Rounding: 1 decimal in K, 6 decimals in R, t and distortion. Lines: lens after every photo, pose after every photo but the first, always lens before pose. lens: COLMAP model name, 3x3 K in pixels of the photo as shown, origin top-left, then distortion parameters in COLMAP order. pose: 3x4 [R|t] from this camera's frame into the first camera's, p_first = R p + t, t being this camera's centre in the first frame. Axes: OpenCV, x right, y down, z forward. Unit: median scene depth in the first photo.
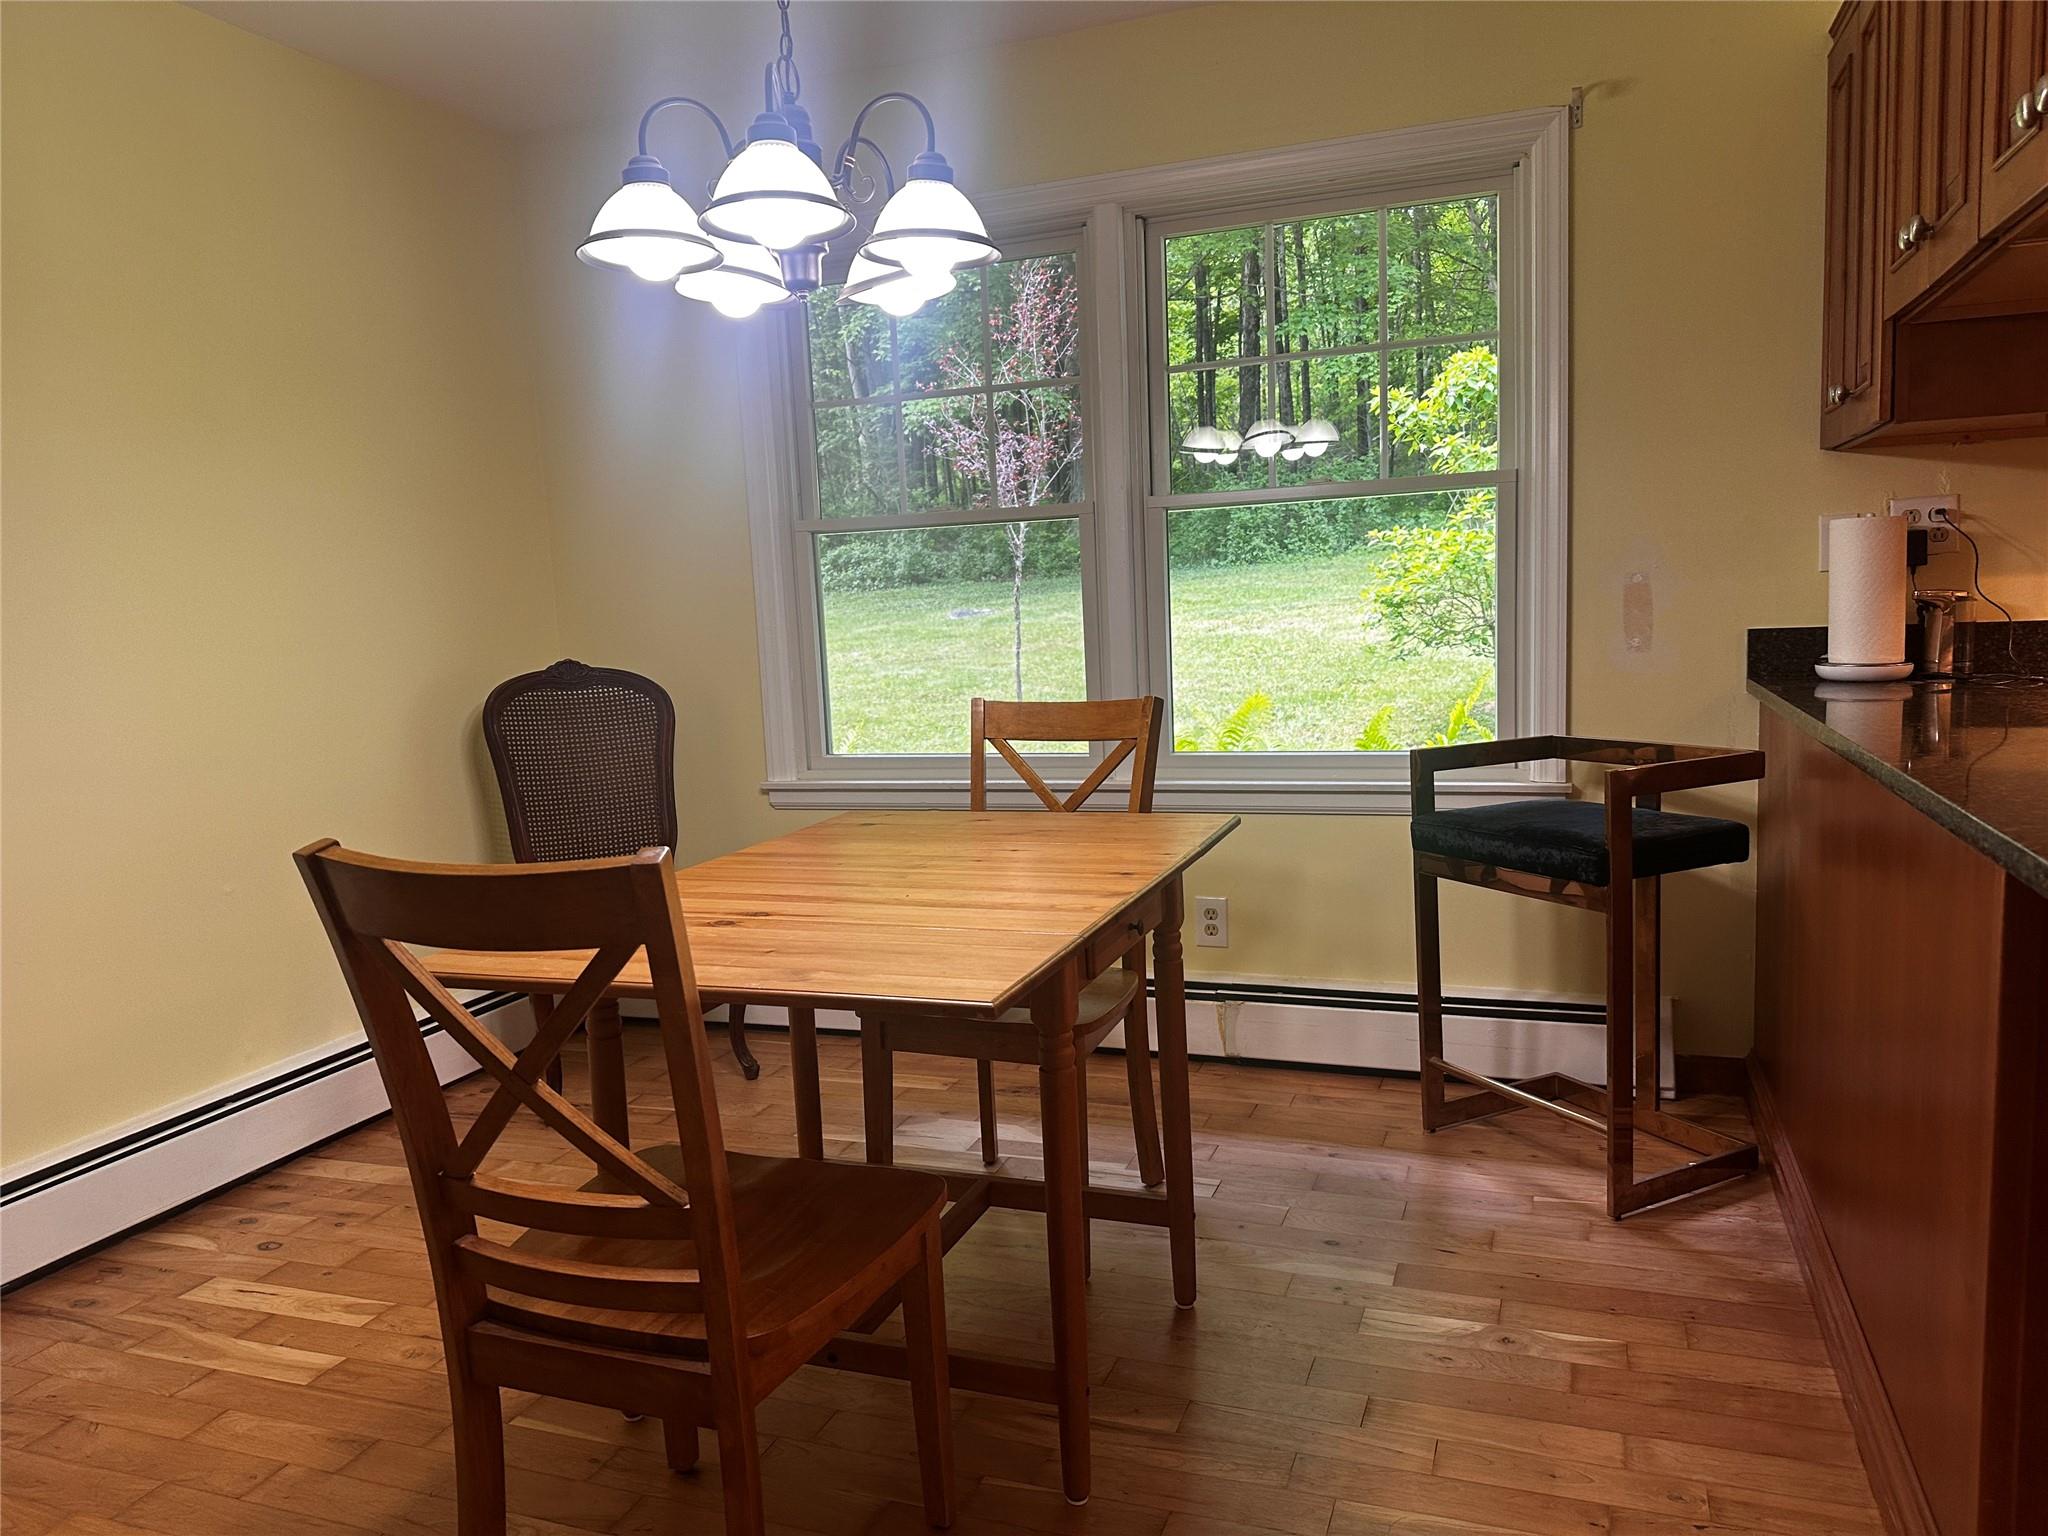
lens RADIAL K [[1435.2, 0, 1058.5], [0, 1435.2, 768.1], [0, 0, 1]] dist [0.055632, -0.069539]
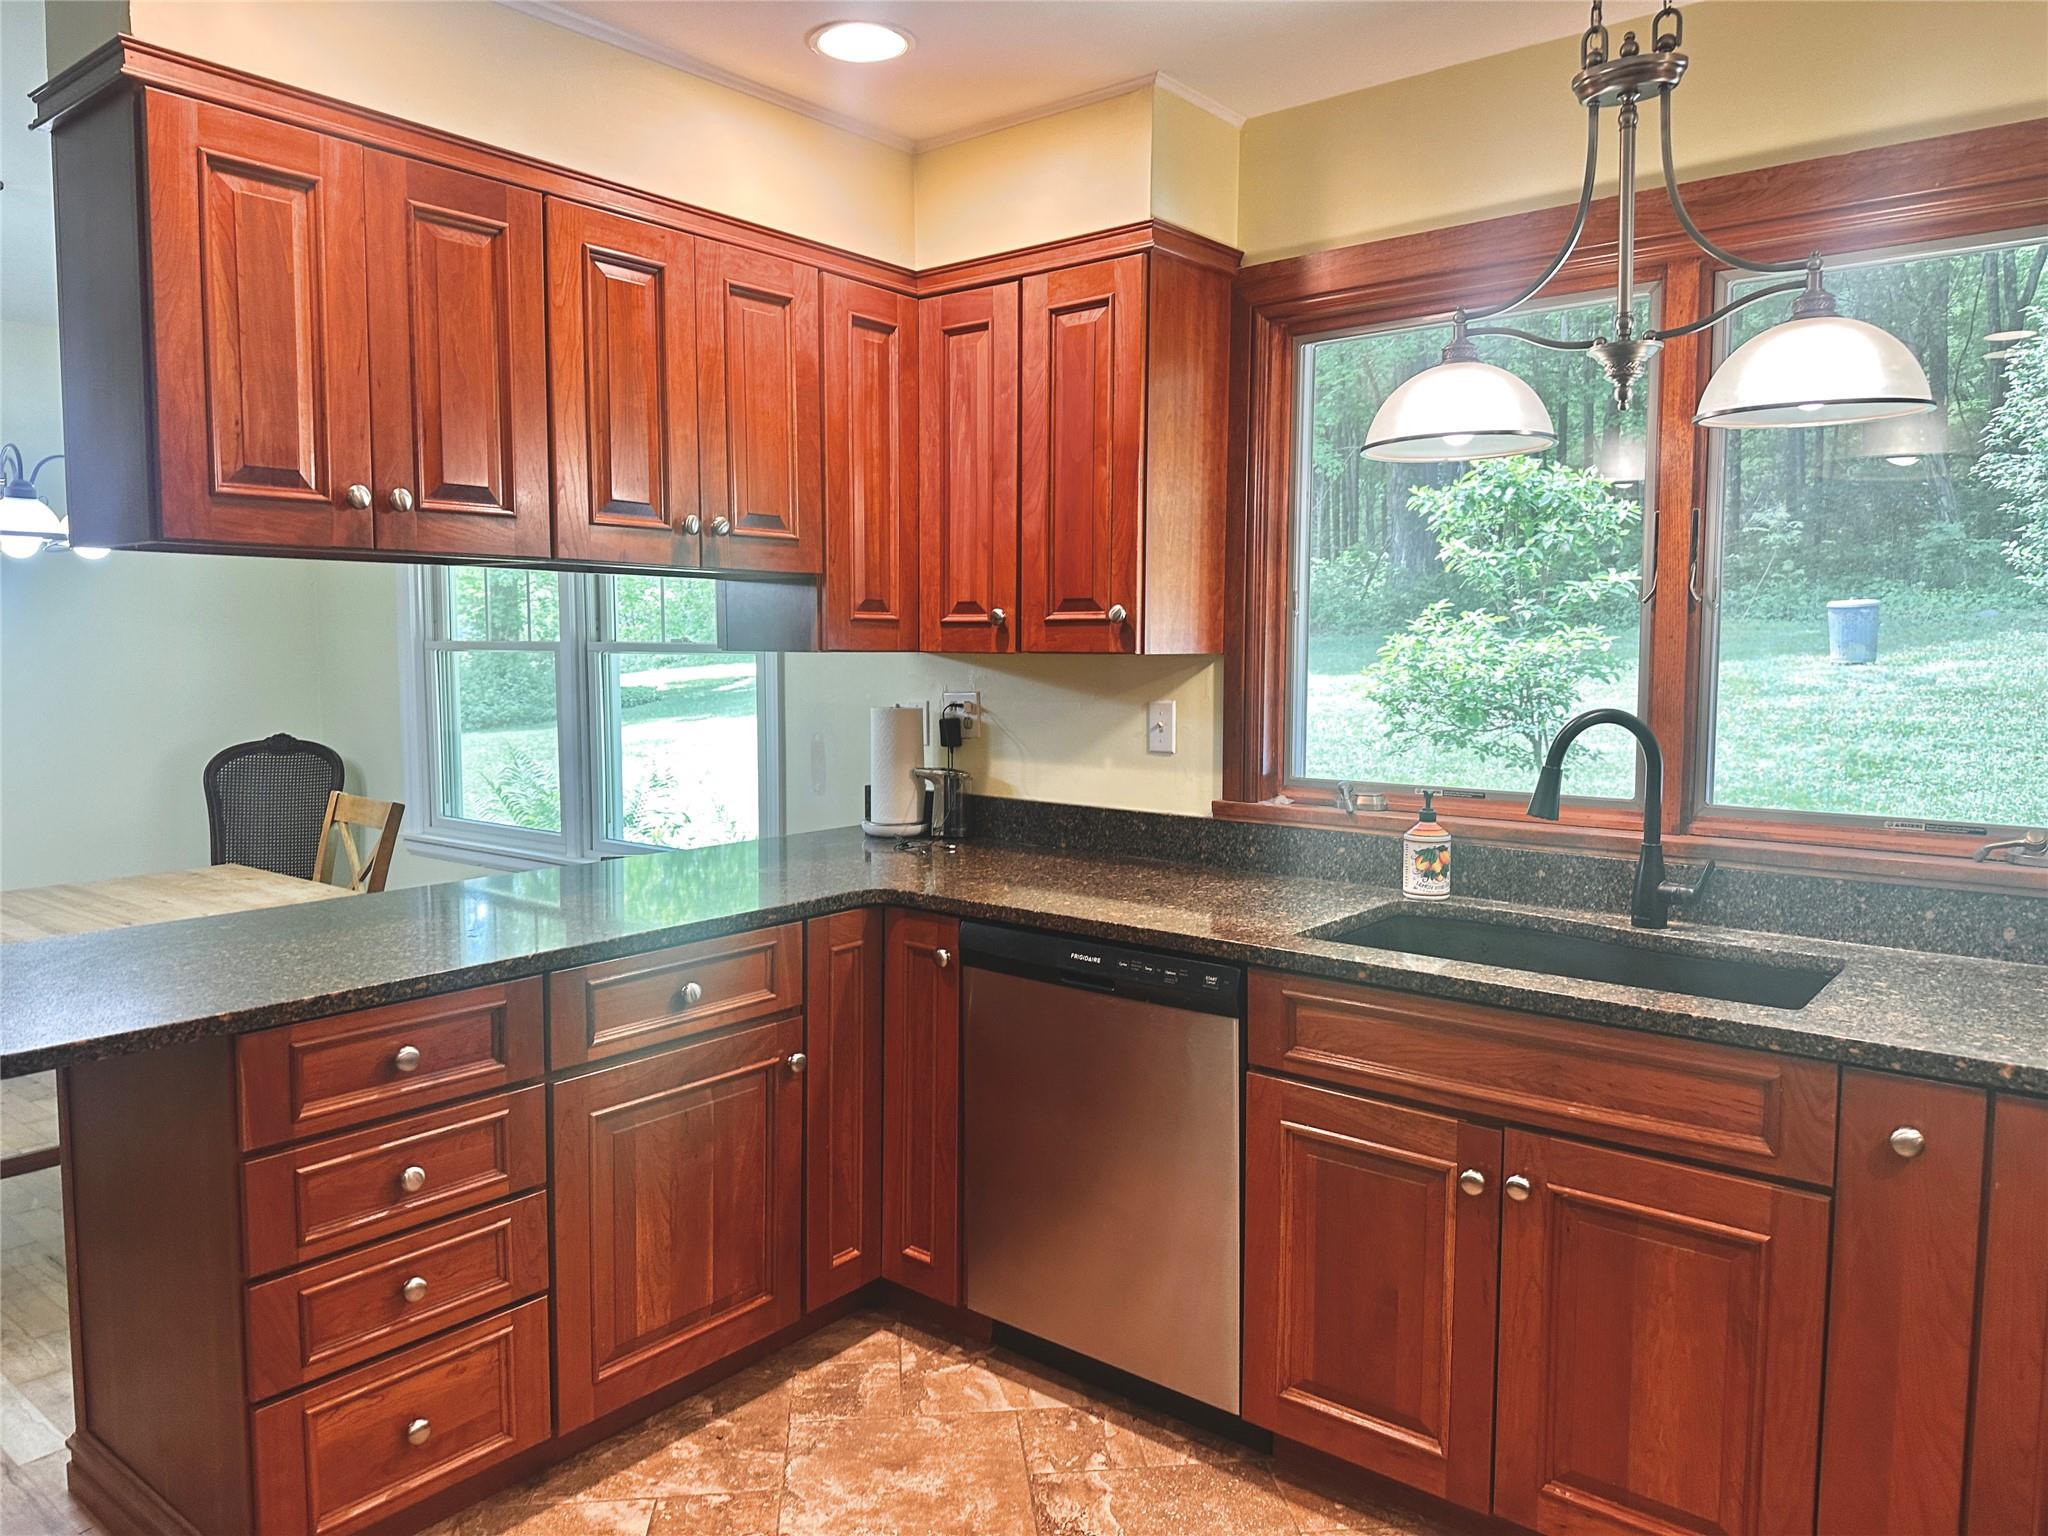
lens RADIAL K [[1426.4, 0, 1035.1], [0, 1426.4, 760.0], [0, 0, 1]] dist [0.083933, -0.112036]
pose [[0.943241, 0.074252, -0.323701, 1.089889], [-0.083156, 0.996442, -0.013742, -0.120744], [0.321529, 0.039880, 0.946060, -0.138006]]
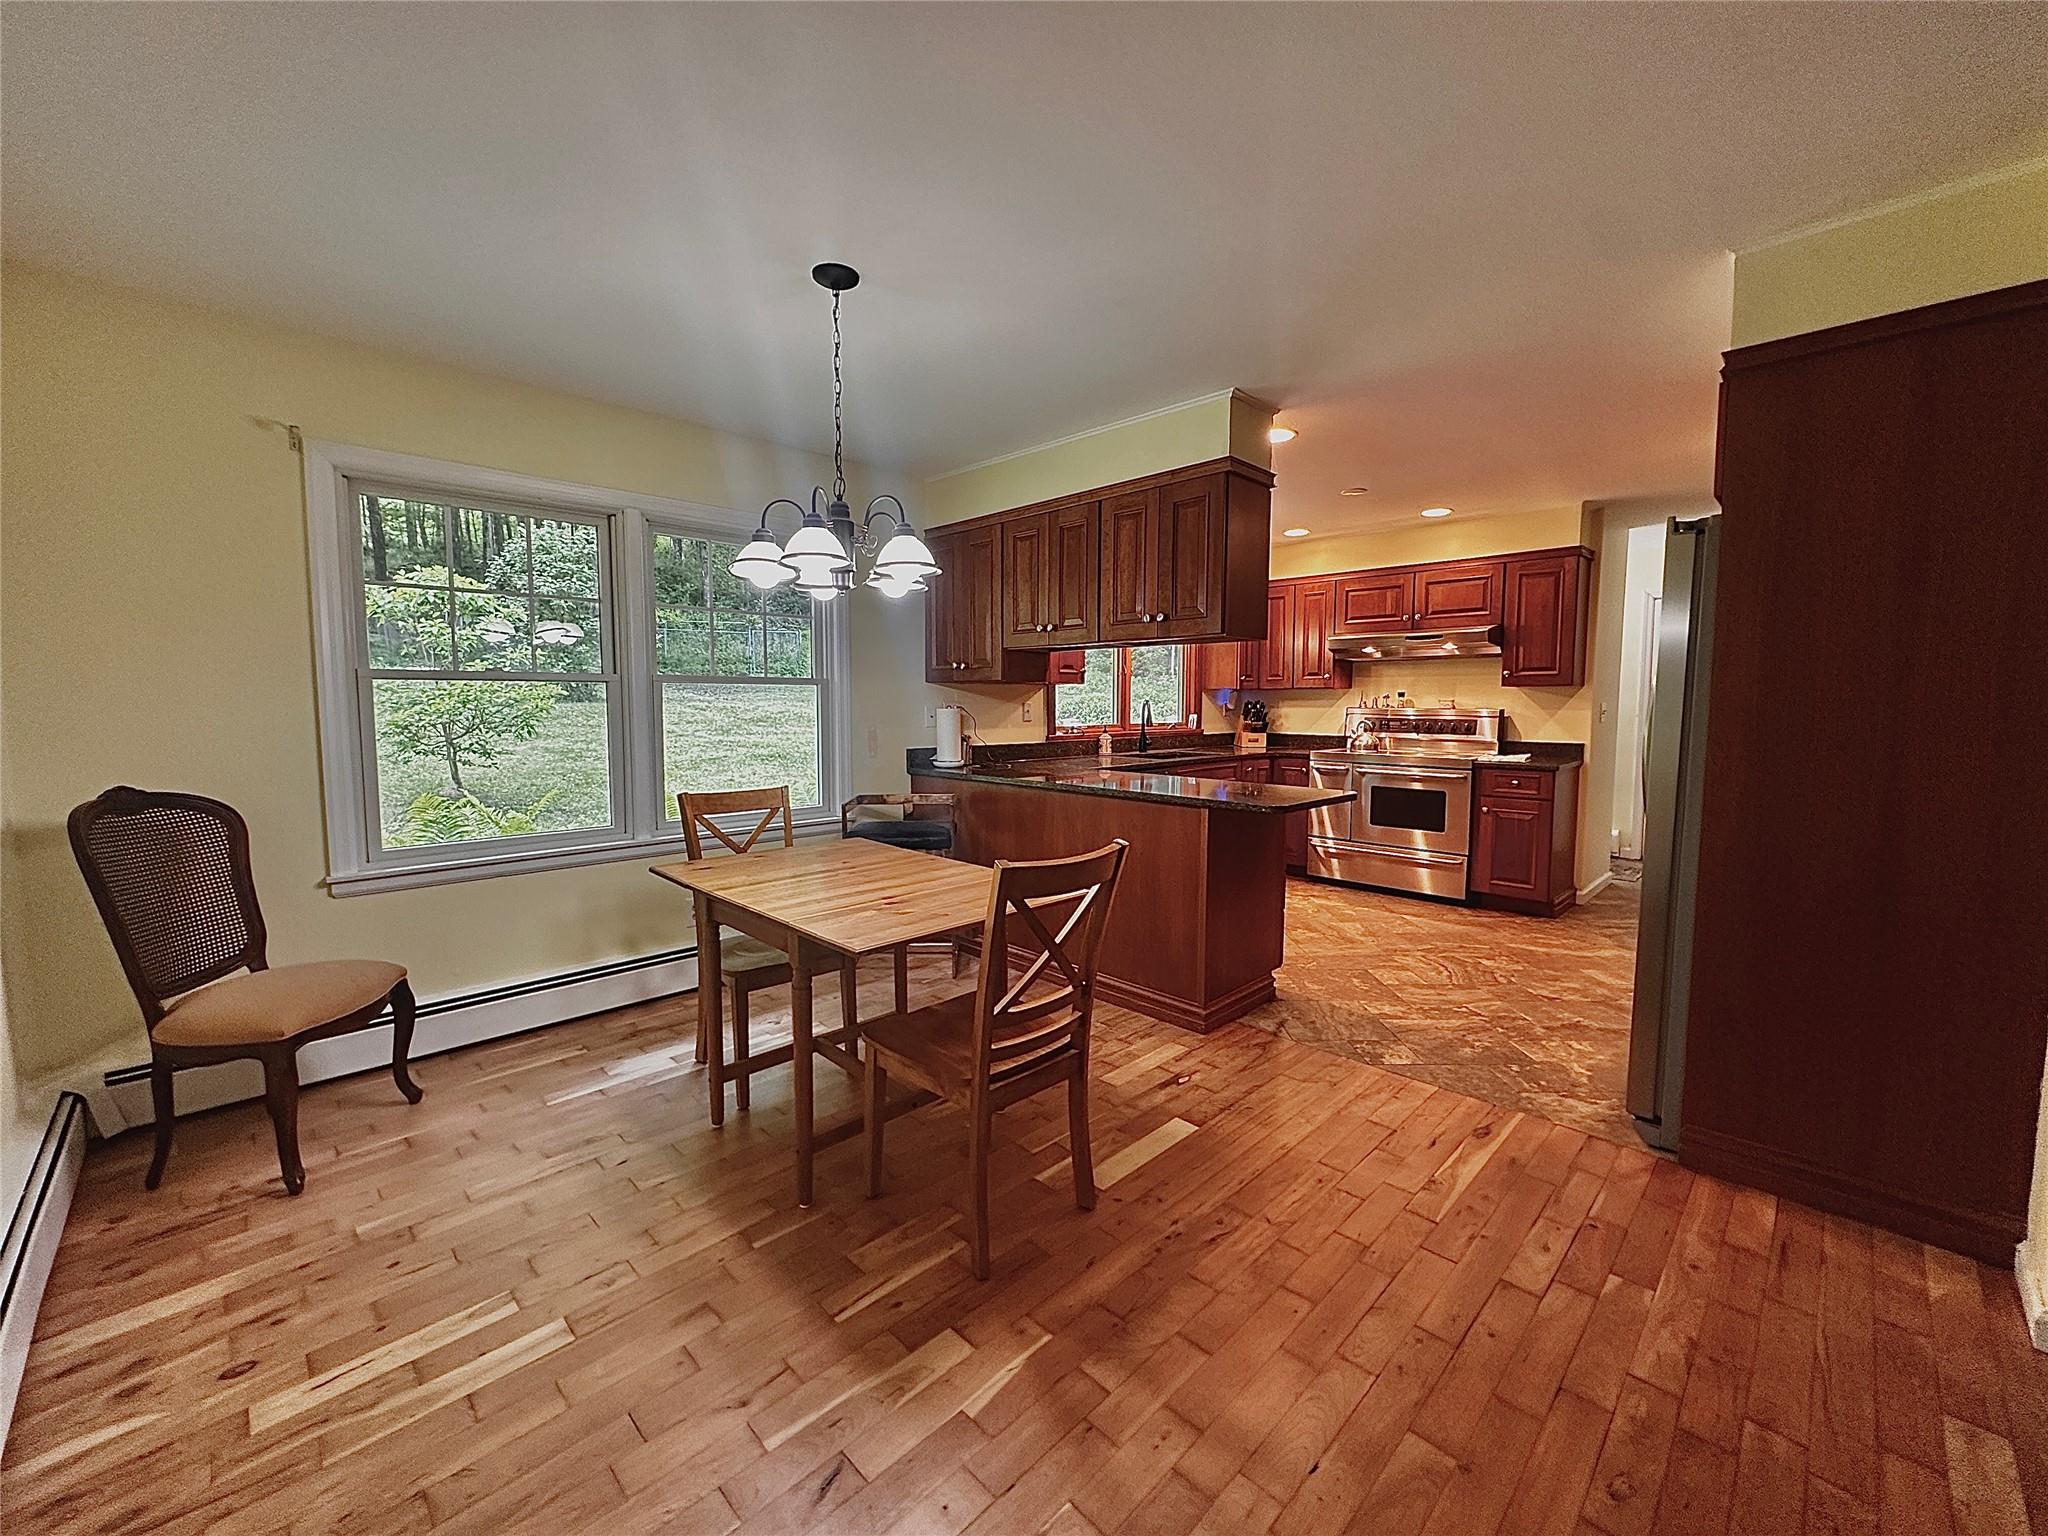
lens RADIAL K [[806.3, 0, 1025.6], [0, 806.3, 759.8], [0, 0, 1]] dist [0.001649, -0.000287]
pose [[0.429292, -0.022642, 0.902882, -0.776296], [0.086066, 0.996162, -0.015940, -0.038280], [-0.899056, 0.084550, 0.429593, 0.217006]]
